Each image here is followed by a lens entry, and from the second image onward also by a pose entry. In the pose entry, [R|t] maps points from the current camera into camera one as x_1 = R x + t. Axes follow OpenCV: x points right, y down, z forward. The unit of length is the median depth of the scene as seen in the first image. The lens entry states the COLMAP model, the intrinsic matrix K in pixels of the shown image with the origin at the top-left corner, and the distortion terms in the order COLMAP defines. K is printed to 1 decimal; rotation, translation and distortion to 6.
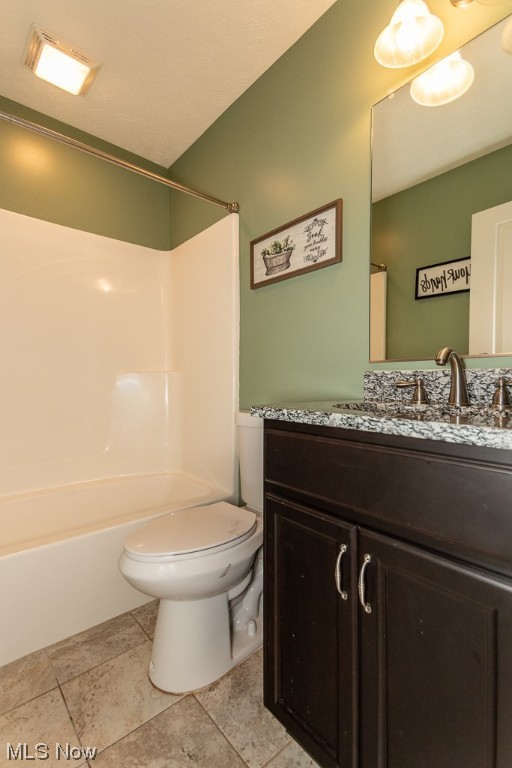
lens RADIAL K [[354.4, 0, 254.4], [0, 354.4, 388.6], [0, 0, 1]] dist [0.062348, -0.020728]
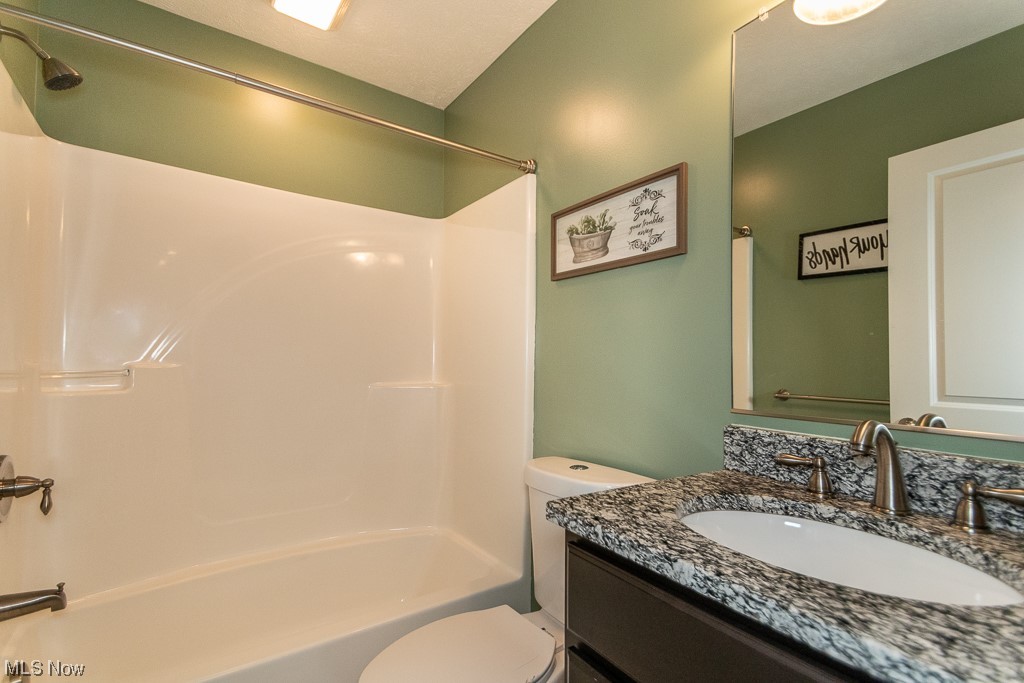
lens RADIAL K [[472.6, 0, 508.9], [0, 472.6, 339.5], [0, 0, 1]] dist [0.062348, -0.020728]
pose [[0.994165, 0.008695, -0.107517, 0.009298], [-0.012892, 0.999180, -0.038394, -0.148450], [0.107095, 0.039556, 0.993462, 0.075281]]
